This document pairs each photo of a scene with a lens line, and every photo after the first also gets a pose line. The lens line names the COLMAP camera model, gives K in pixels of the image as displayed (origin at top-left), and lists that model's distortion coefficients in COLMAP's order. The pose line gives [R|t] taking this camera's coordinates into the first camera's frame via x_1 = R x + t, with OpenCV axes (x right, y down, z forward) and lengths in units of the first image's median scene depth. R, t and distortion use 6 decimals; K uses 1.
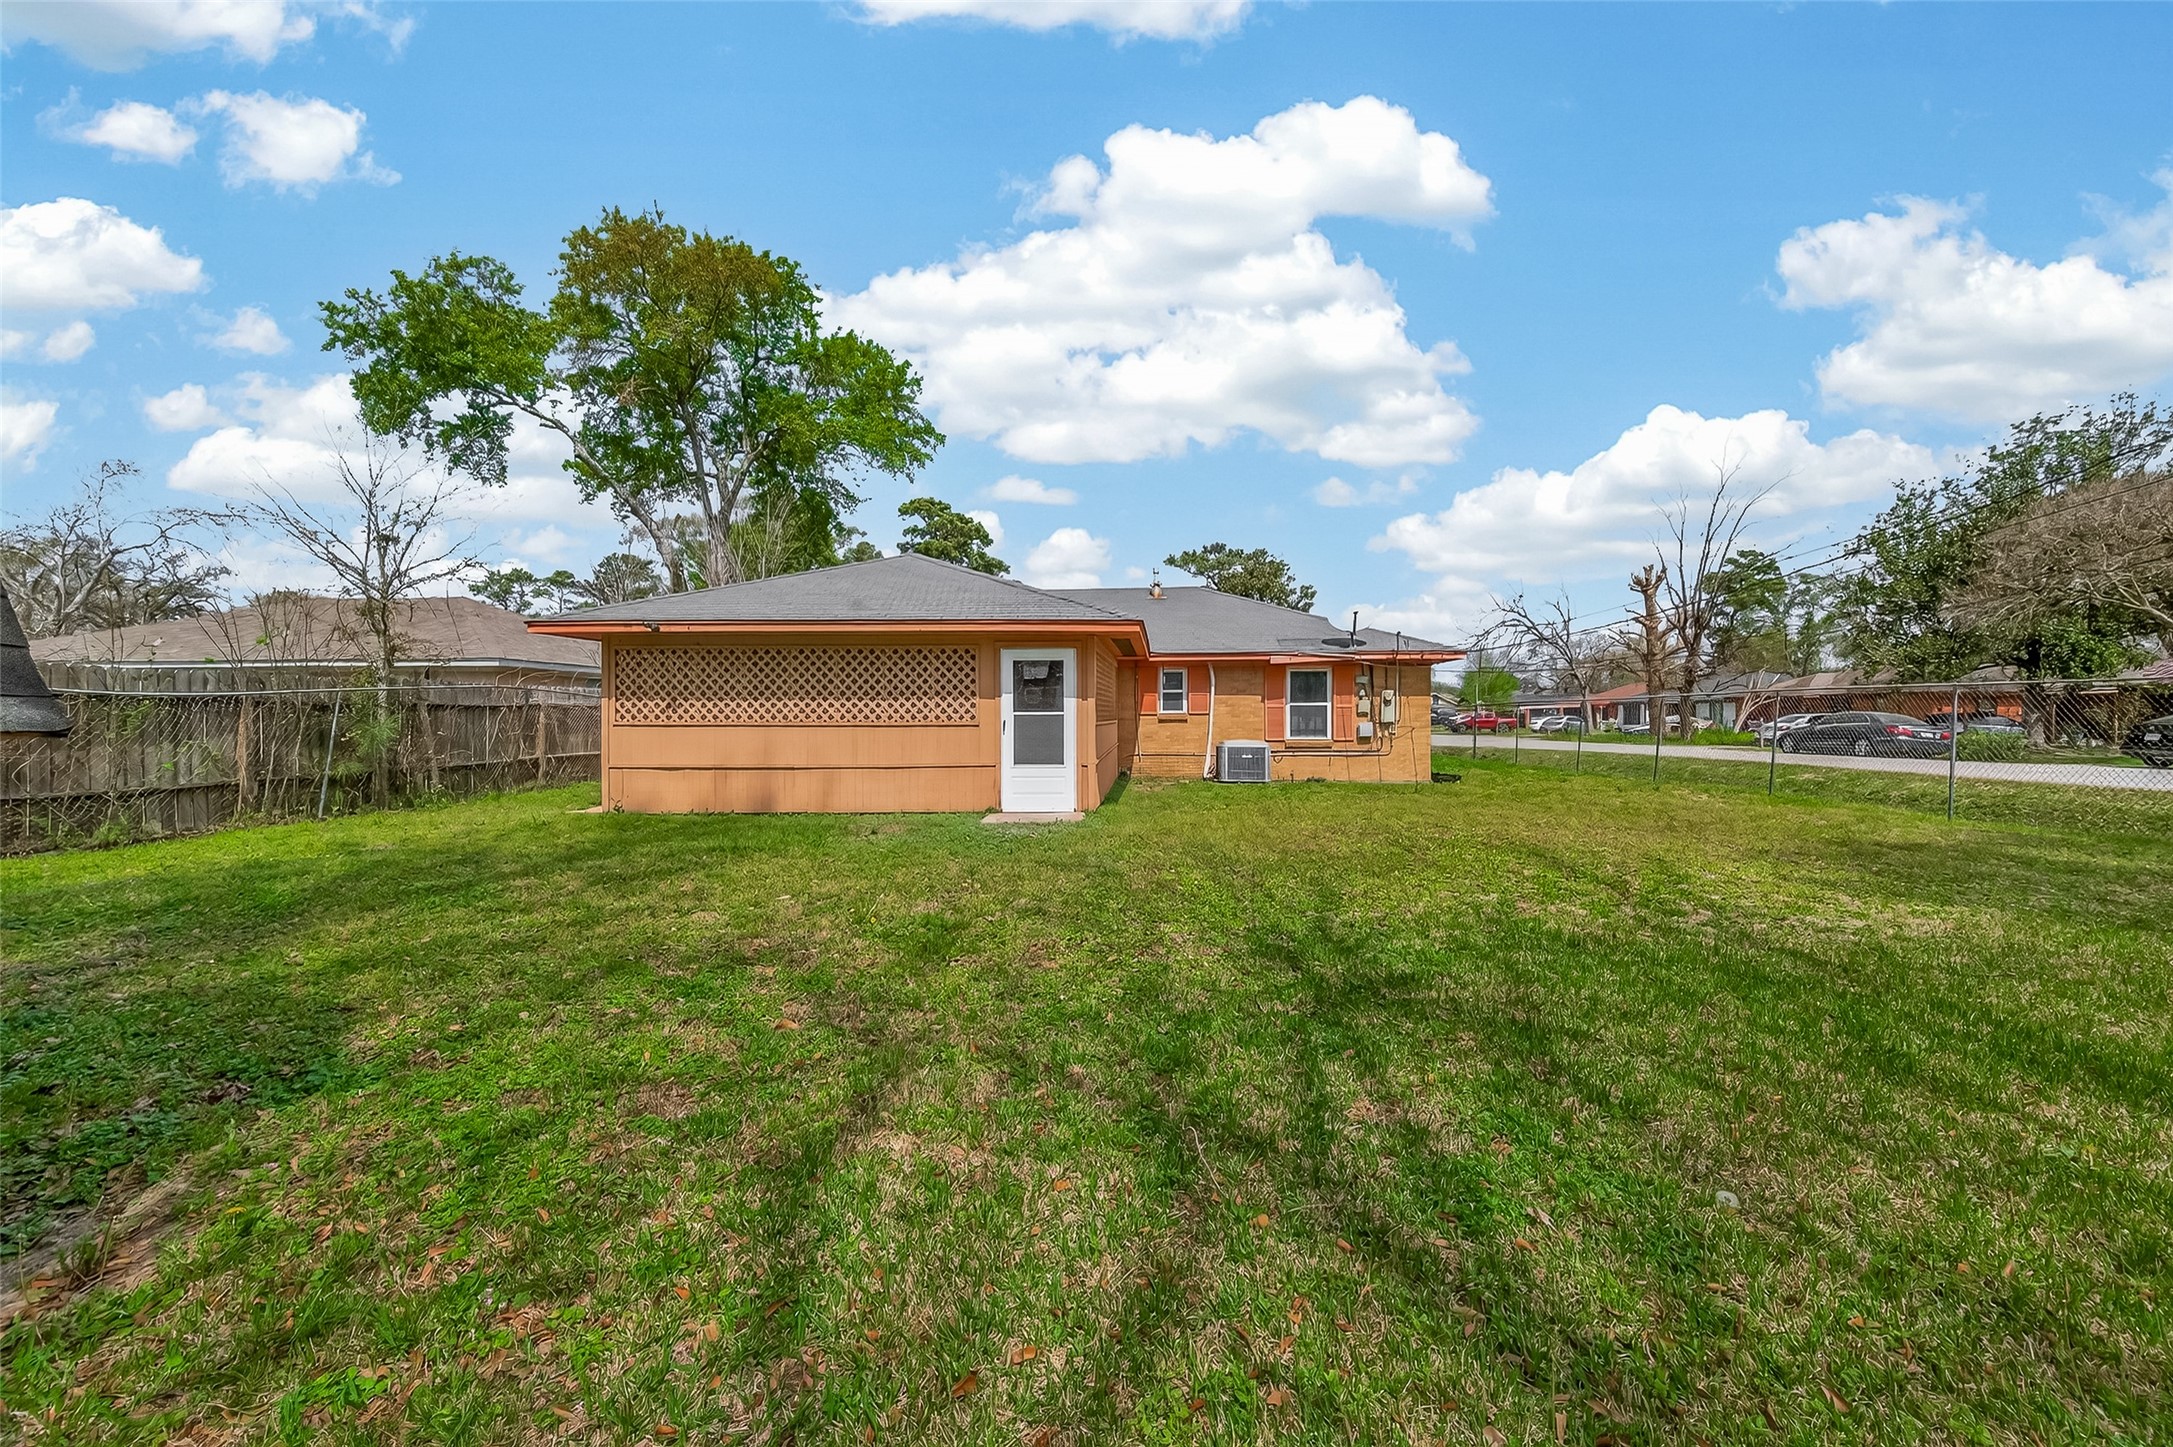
lens RADIAL K [[863.6, 0, 1125.3], [0, 863.6, 734.8], [0, 0, 1]] dist [-0.000984, -0.000399]
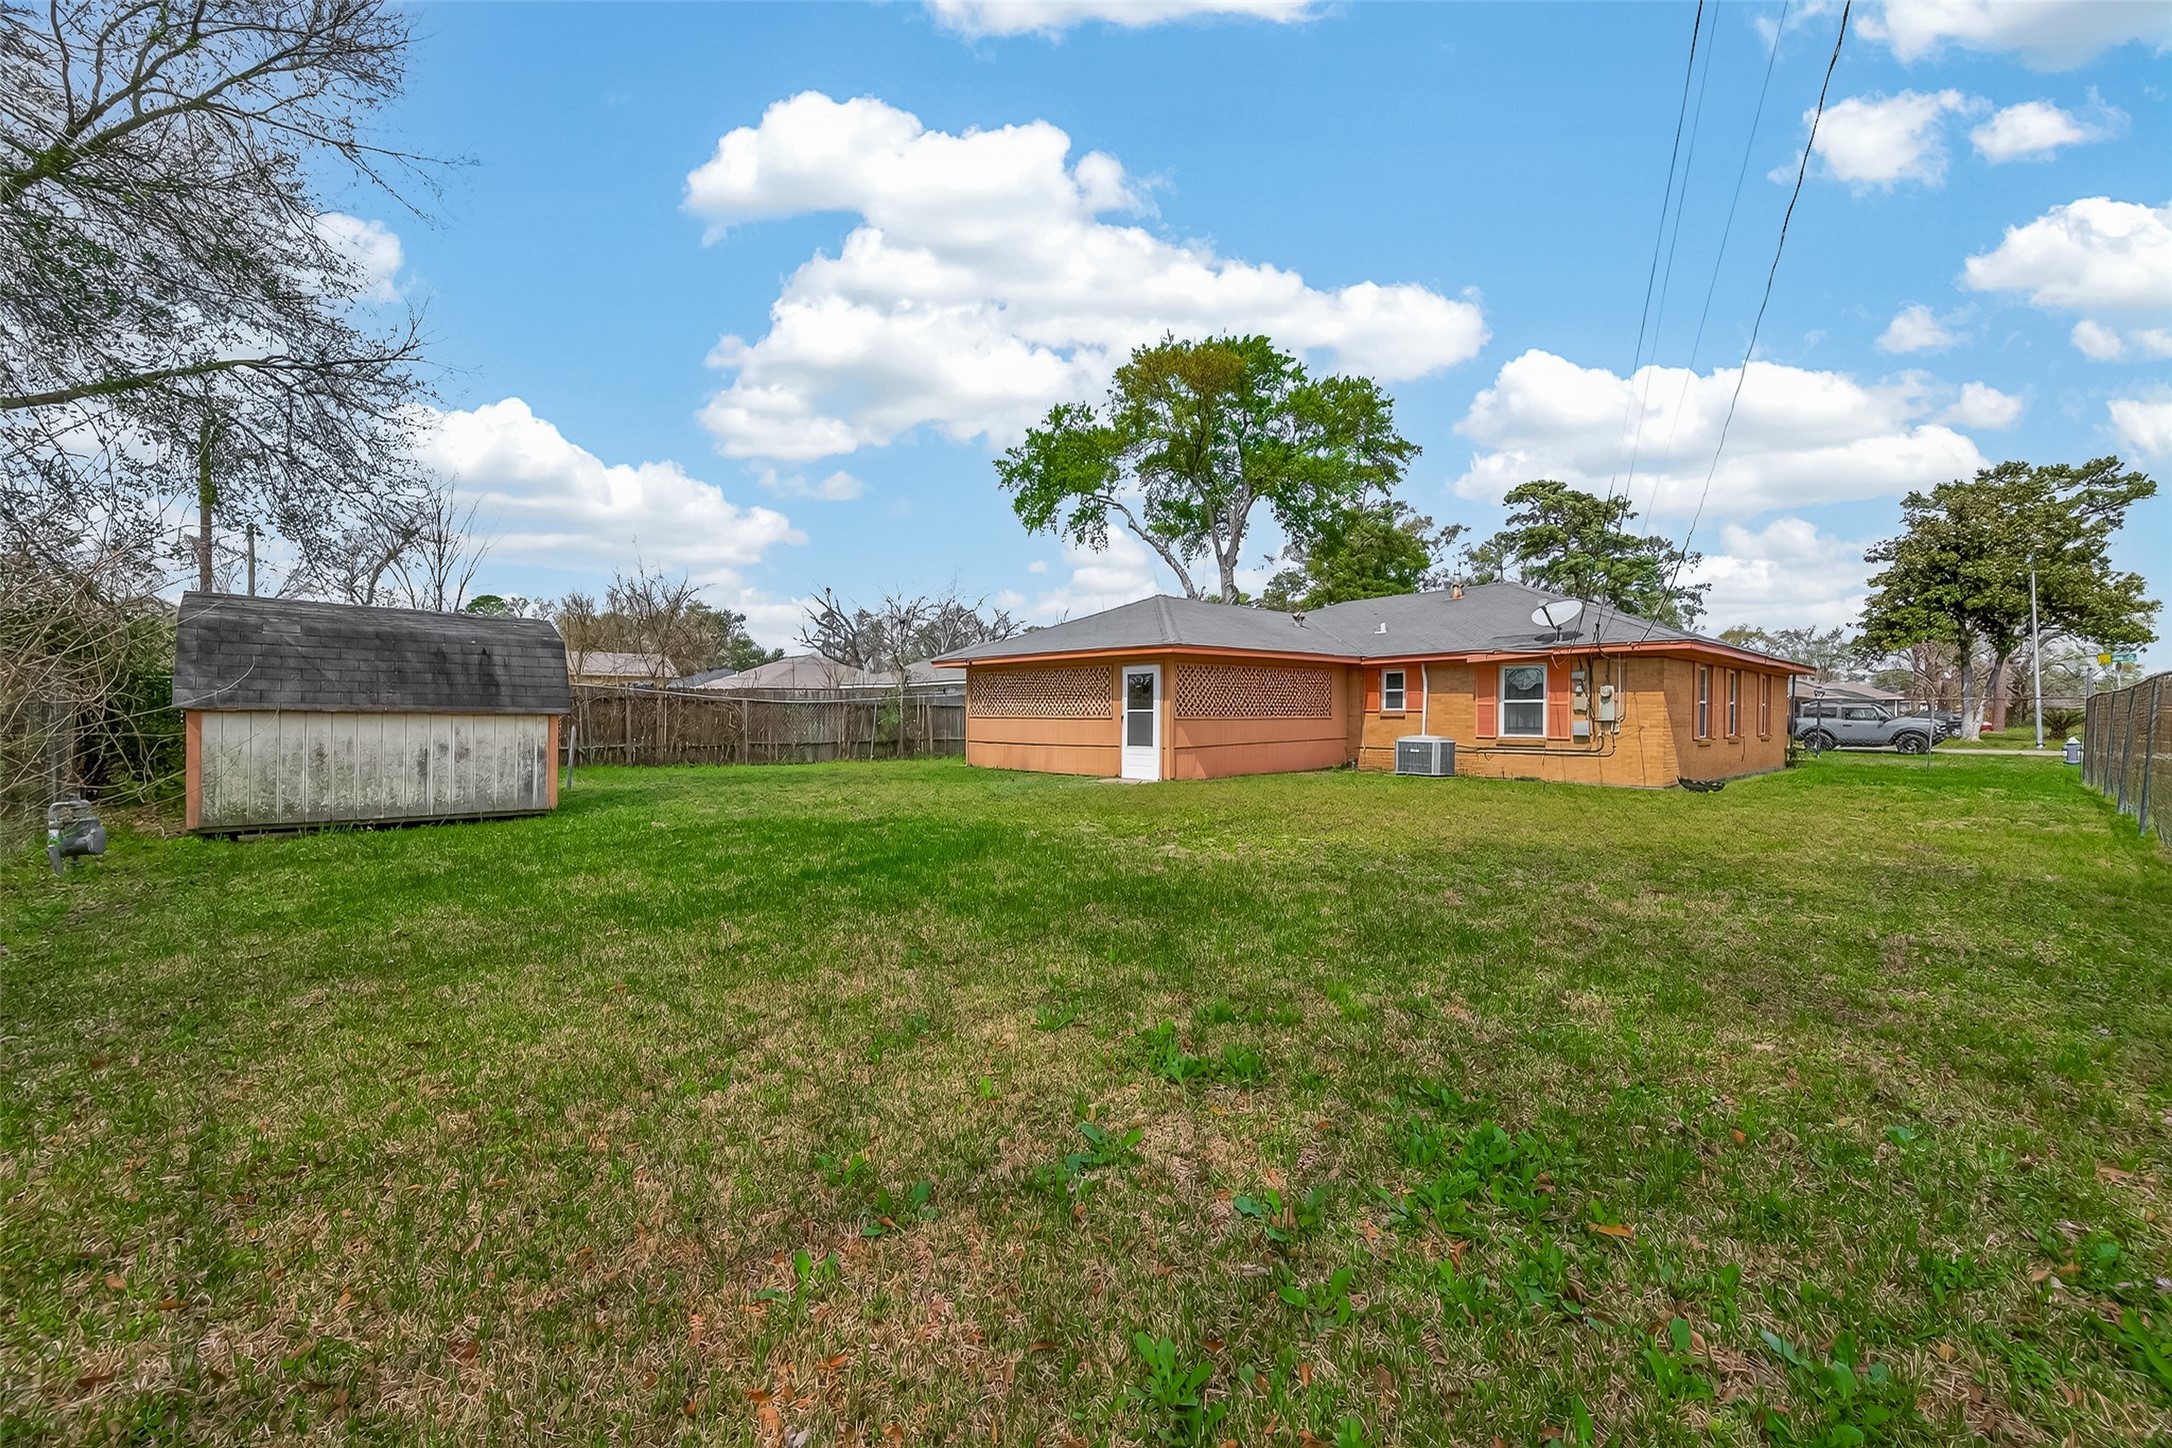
lens RADIAL K [[886.9, 0, 1100.6], [0, 886.9, 725.6], [0, 0, 1]] dist [0.011329, 0.000033]
pose [[0.702729, 0.013346, -0.711332, 0.599334], [-0.018790, 0.999823, 0.000196, 0.001190], [0.711209, 0.013229, 0.702856, -0.064102]]
